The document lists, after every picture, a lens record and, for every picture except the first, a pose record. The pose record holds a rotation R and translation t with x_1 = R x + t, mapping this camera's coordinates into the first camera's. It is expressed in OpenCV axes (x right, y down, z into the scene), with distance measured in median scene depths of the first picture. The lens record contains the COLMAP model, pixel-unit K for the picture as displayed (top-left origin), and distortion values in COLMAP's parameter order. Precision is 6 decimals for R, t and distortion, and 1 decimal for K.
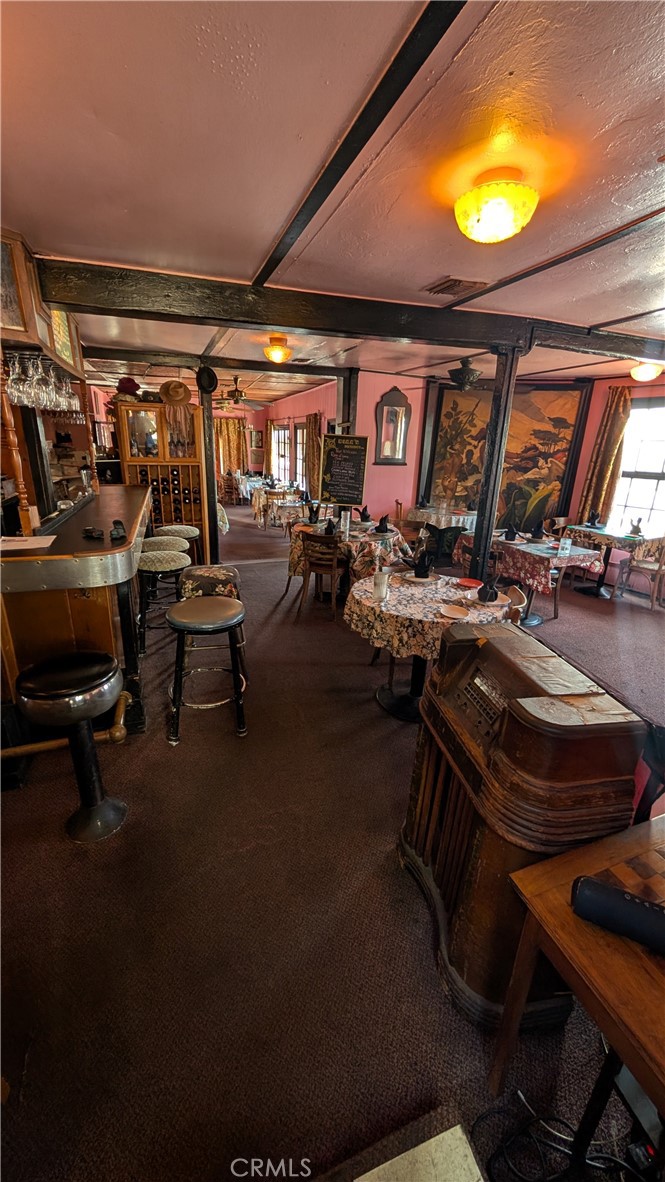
lens RADIAL K [[437.6, 0, 325.2], [0, 437.6, 591.9], [0, 0, 1]] dist [-0.002366, -0.000341]
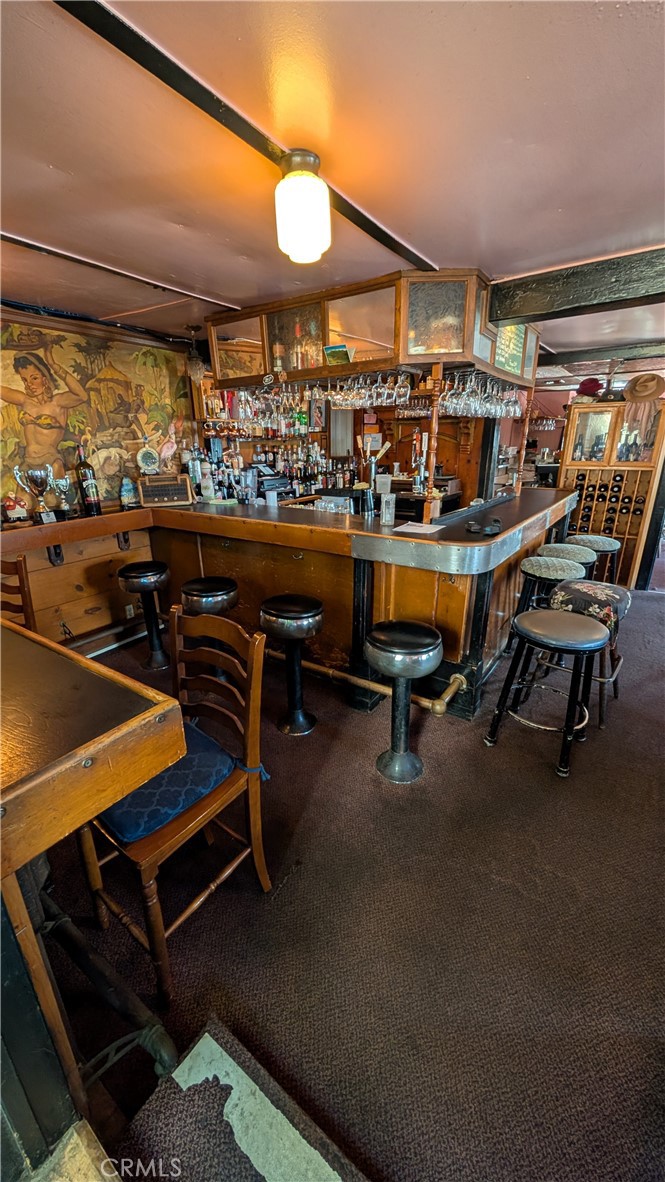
lens RADIAL K [[437.6, 0, 329.2], [0, 437.6, 591.2], [0, 0, 1]] dist [-0.002366, -0.000341]
pose [[0.585707, 0.229792, -0.777266, 0.117807], [-0.240422, 0.965065, 0.104144, -0.005300], [0.774044, 0.125874, 0.620492, 0.045423]]
